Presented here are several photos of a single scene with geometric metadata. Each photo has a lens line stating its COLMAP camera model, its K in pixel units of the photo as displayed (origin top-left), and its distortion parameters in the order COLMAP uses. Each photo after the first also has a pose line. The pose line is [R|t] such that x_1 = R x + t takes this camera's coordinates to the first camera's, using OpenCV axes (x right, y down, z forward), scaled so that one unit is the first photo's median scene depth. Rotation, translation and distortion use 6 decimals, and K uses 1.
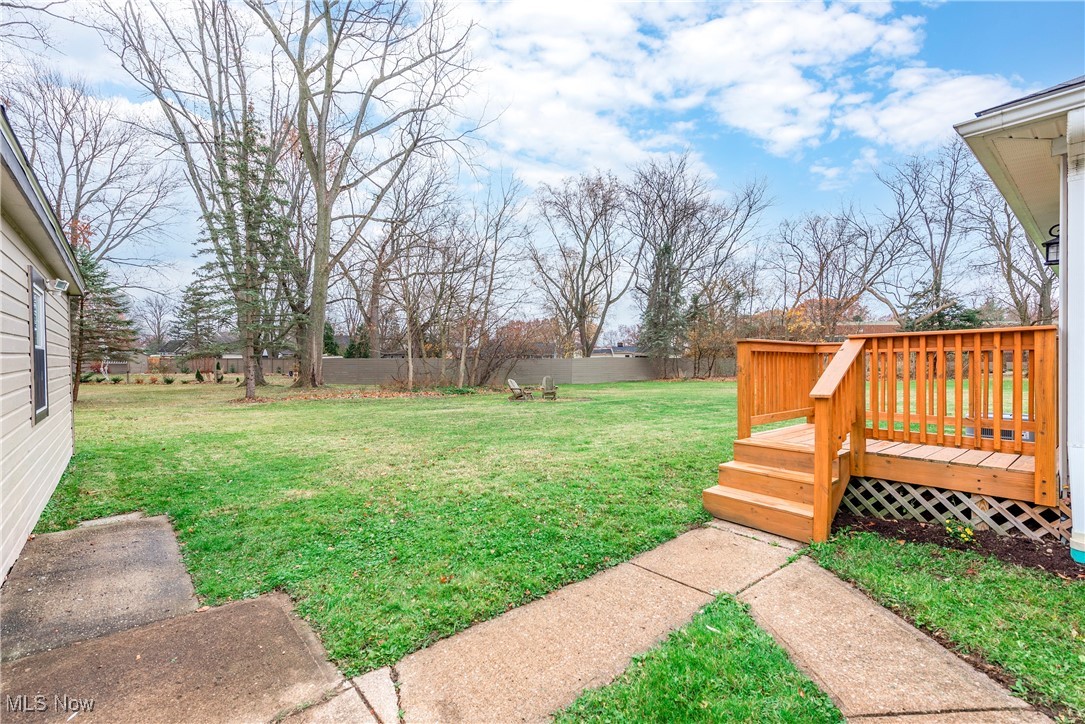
lens RADIAL K [[487.8, 0, 545.7], [0, 487.8, 370.6], [0, 0, 1]] dist [0.002857, -0.000340]
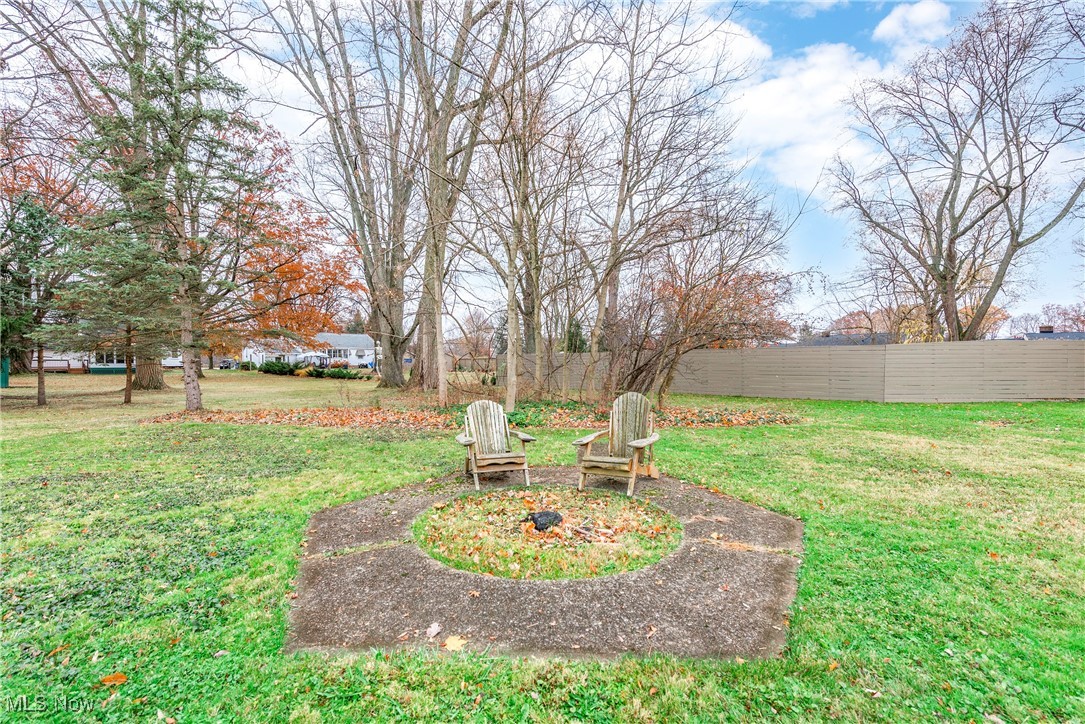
lens RADIAL K [[456.9, 0, 545.3], [0, 456.9, 369.5], [0, 0, 1]] dist [0.001077, 0.000063]
pose [[0.778469, 0.003651, -0.627672, 0.055876], [-0.007857, 0.999961, -0.003928, 0.000990], [0.627633, 0.007989, 0.778468, 0.371624]]
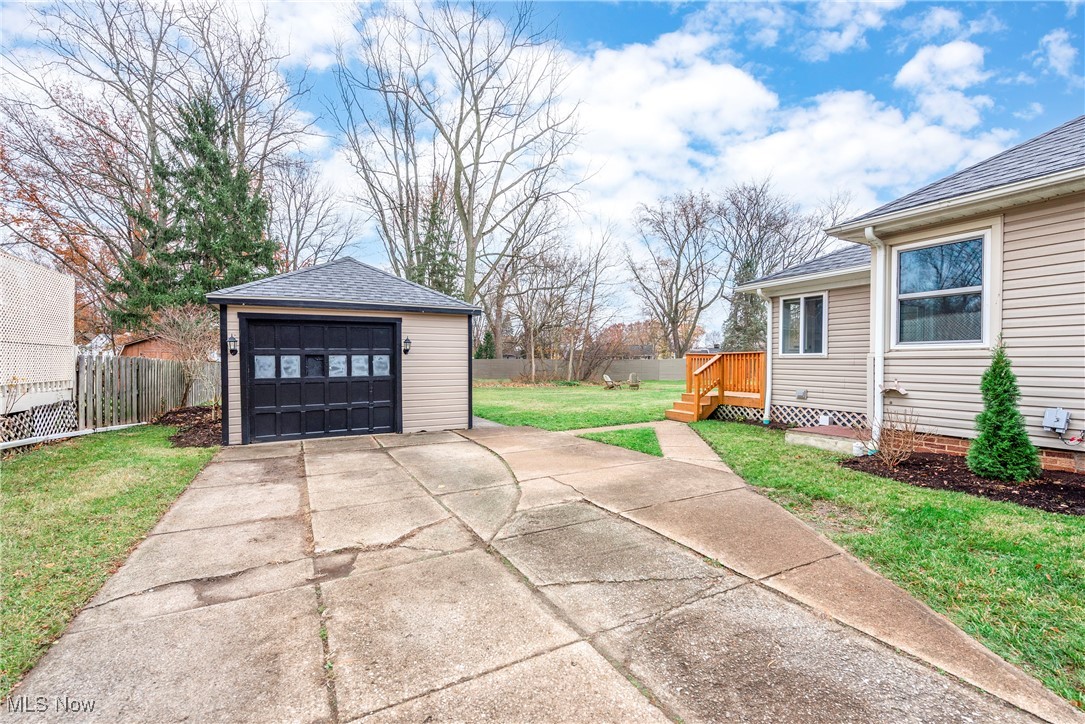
lens RADIAL K [[487.8, 0, 537.9], [0, 487.8, 366.6], [0, 0, 1]] dist [0.002857, -0.000340]
pose [[0.974266, 0.005845, -0.225328, 0.026952], [-0.007895, 0.999935, -0.008194, 0.003672], [0.225265, 0.009762, 0.974249, -0.198417]]
